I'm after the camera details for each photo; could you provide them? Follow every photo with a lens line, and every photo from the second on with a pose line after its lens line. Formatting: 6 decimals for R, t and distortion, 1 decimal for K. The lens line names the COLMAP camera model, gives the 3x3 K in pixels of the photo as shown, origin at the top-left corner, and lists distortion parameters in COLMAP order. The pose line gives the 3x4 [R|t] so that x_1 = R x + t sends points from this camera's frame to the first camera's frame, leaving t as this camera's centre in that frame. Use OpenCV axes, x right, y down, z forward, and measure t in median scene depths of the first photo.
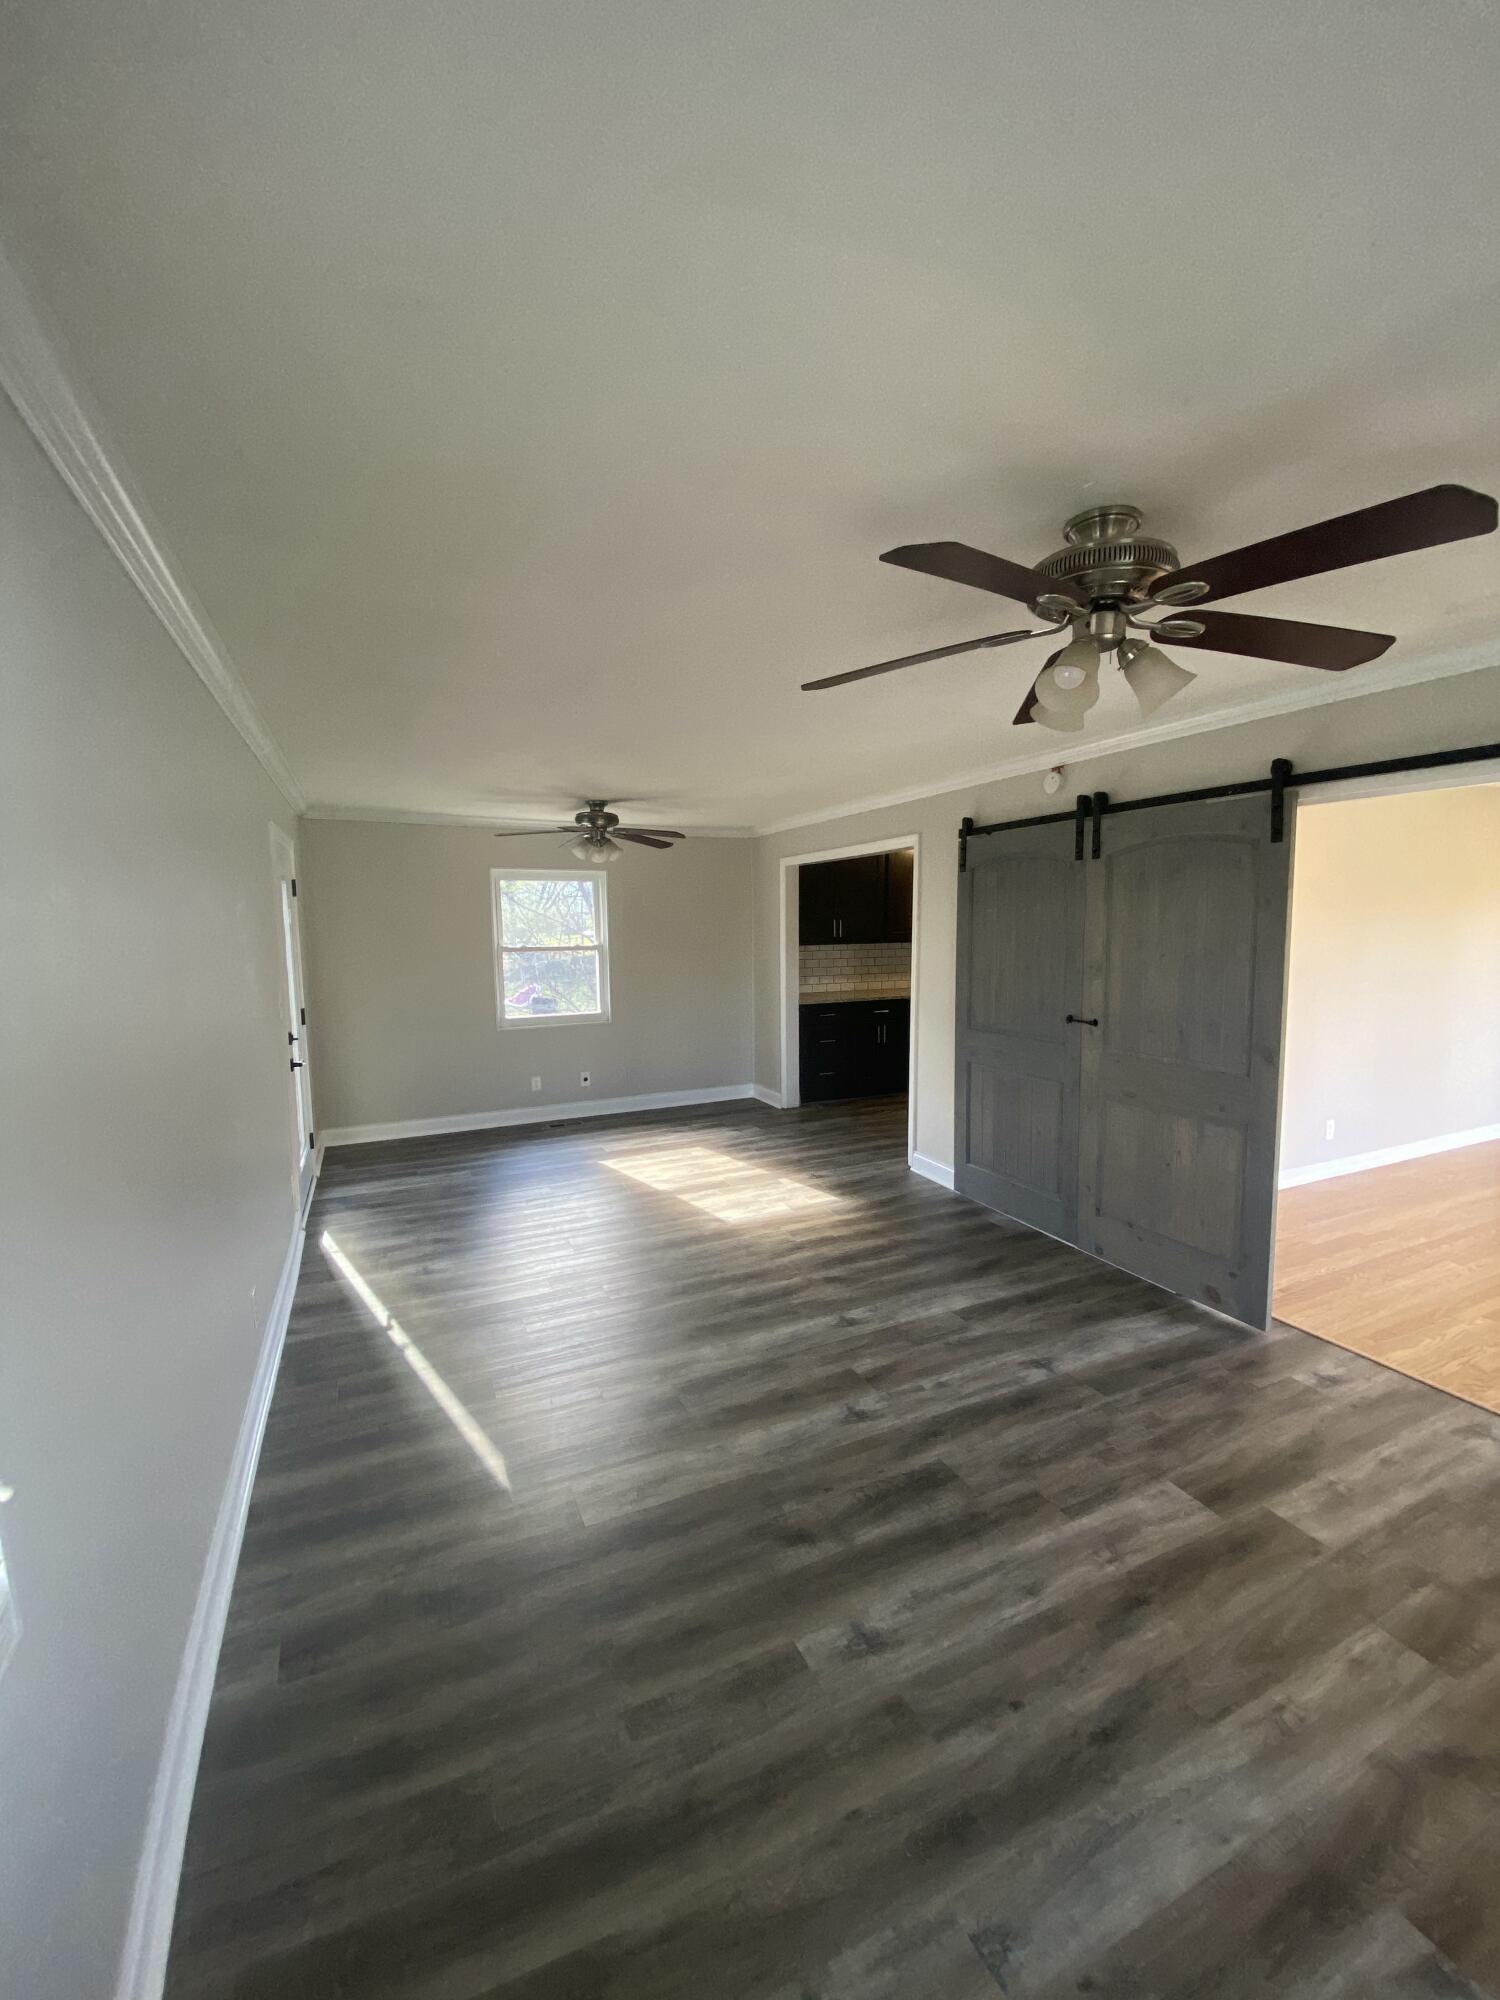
lens RADIAL K [[805.8, 0, 745.4], [0, 805.8, 1005.8], [0, 0, 1]] dist [0.033028, -0.025395]
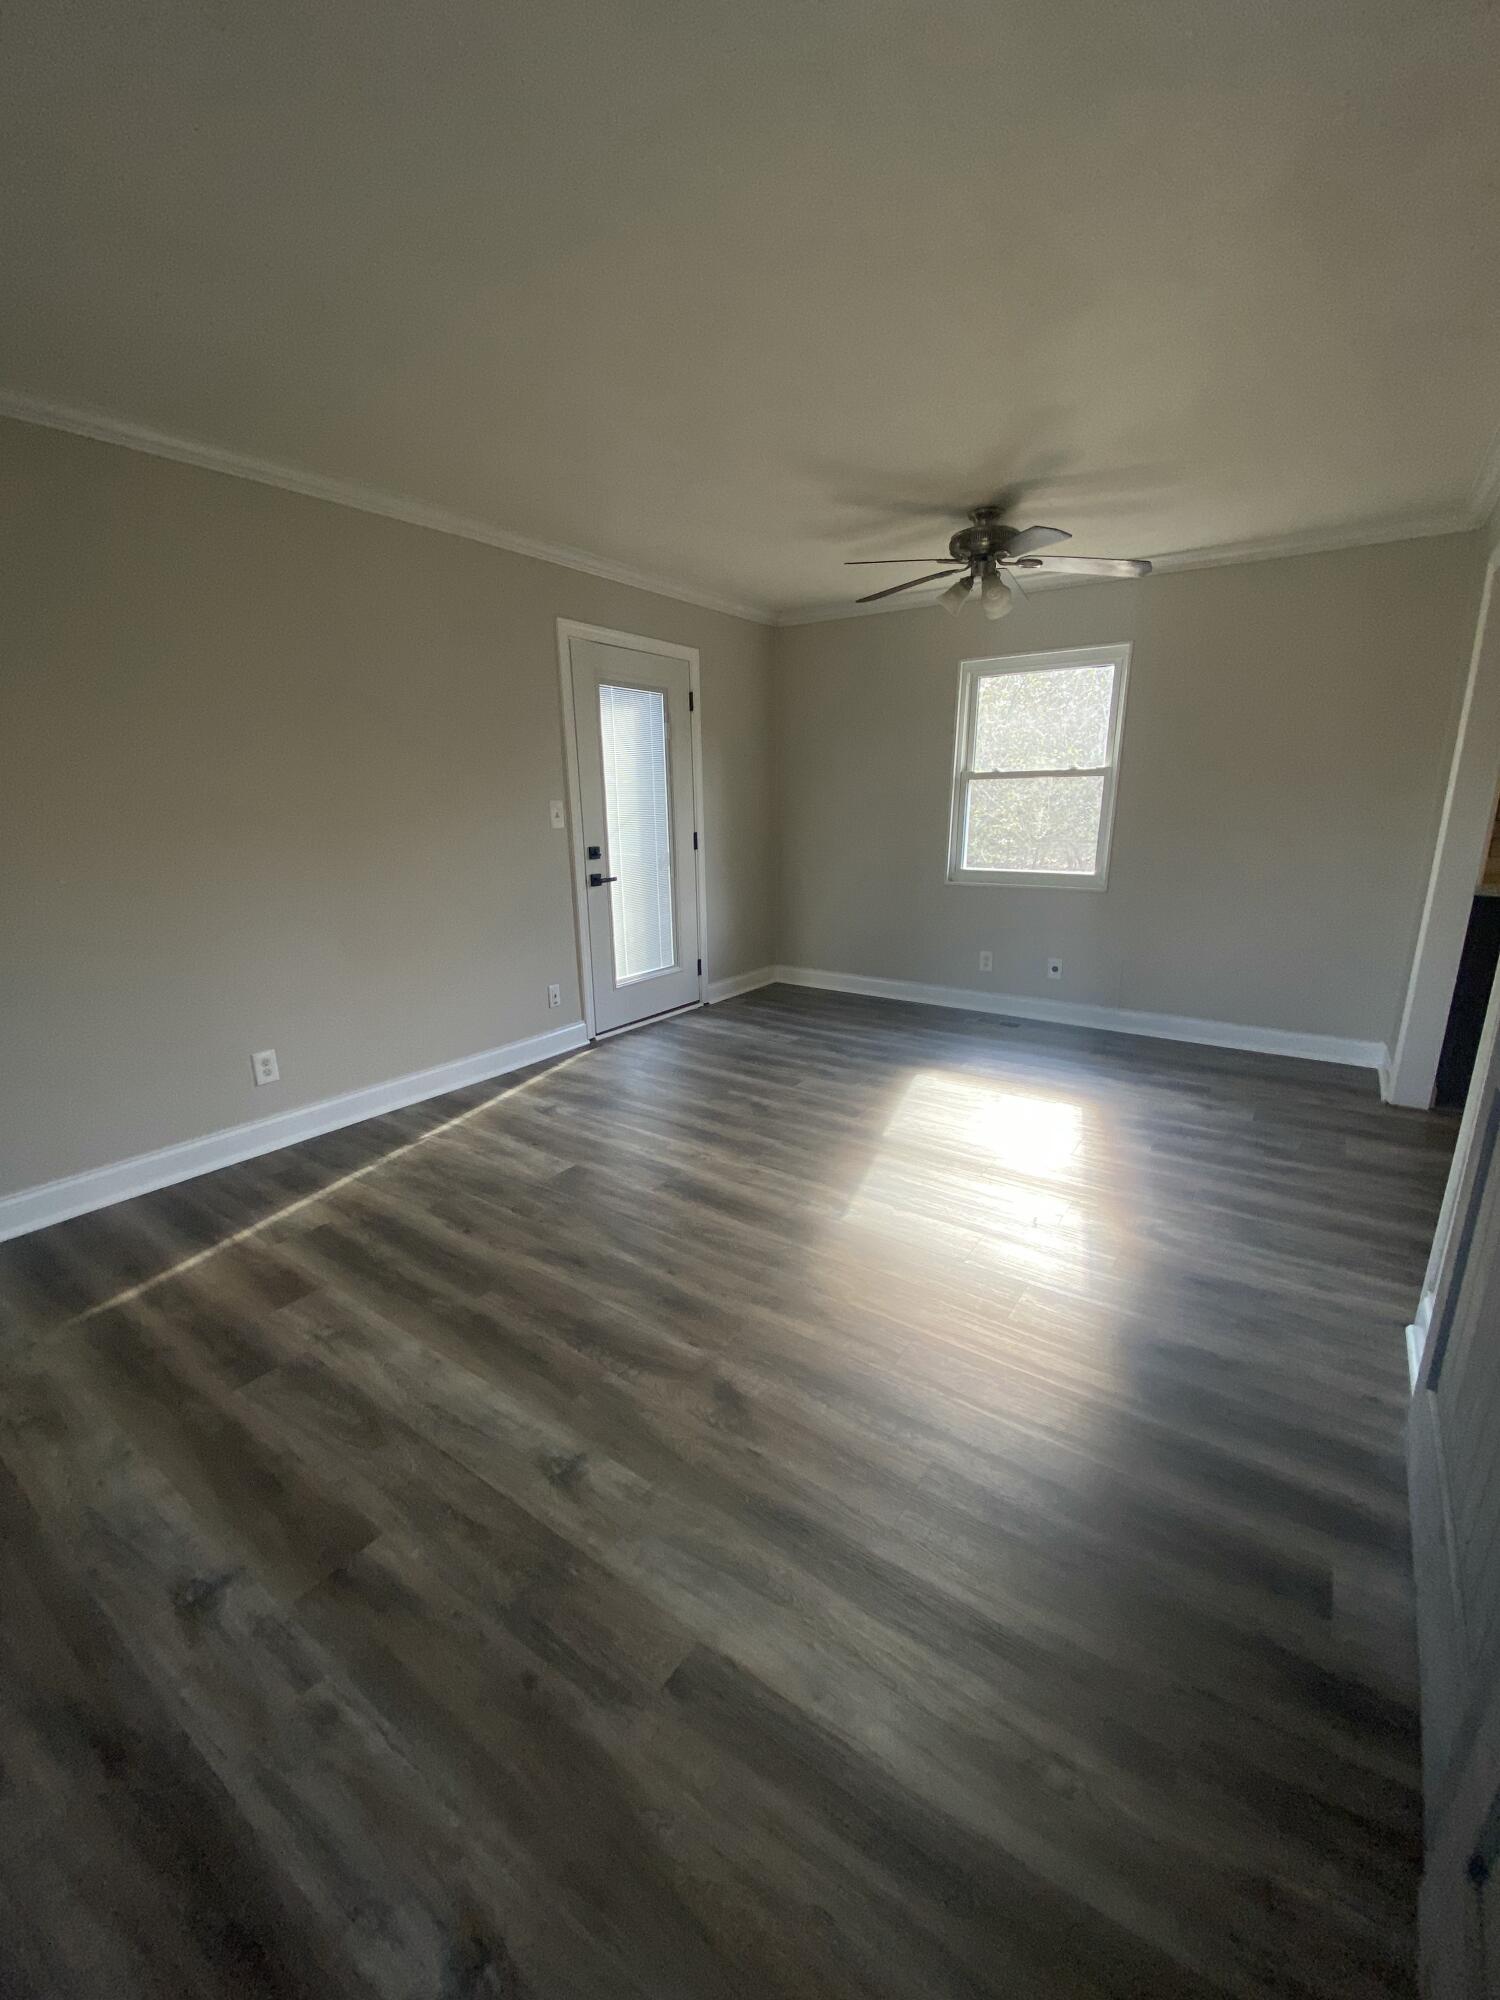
lens RADIAL K [[805.8, 0, 745.4], [0, 805.8, 1005.8], [0, 0, 1]] dist [0.033028, -0.025395]
pose [[0.496729, 0.227520, -0.837553, 0.359500], [-0.088724, 0.973284, 0.211771, -0.002789], [0.863359, -0.030882, 0.503645, 0.572946]]
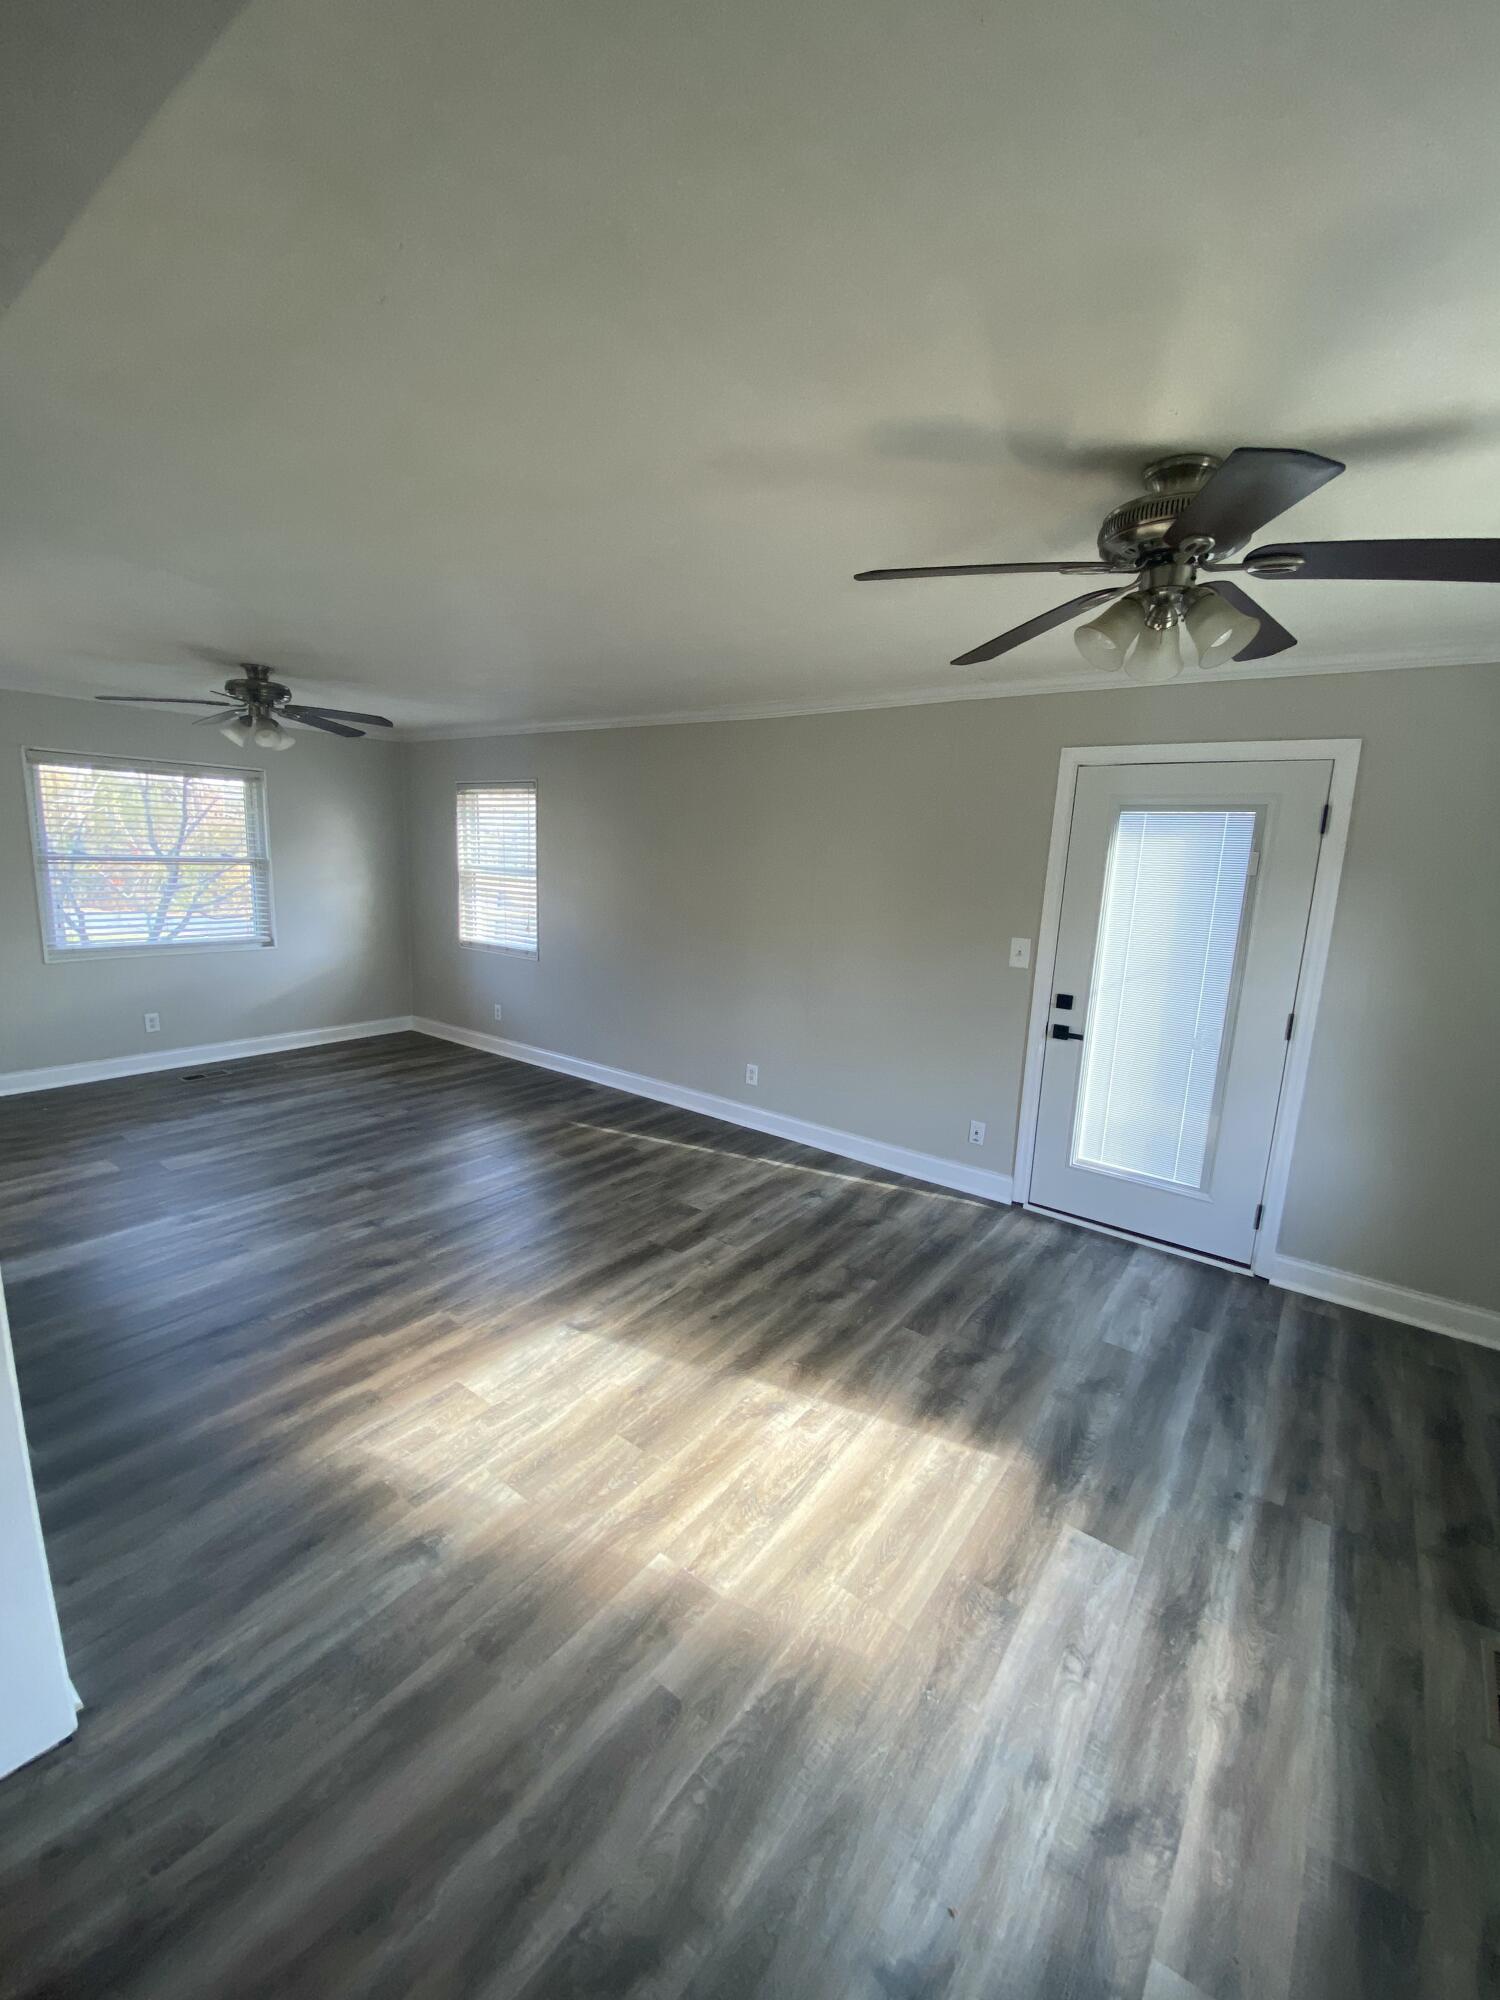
lens RADIAL K [[805.8, 0, 745.4], [0, 805.8, 1005.8], [0, 0, 1]] dist [0.033028, -0.025395]
pose [[-0.876436, 0.062634, -0.477427, 0.125678], [-0.086109, 0.955134, 0.283380, -0.147551], [0.473756, 0.289475, -0.831721, 1.361632]]
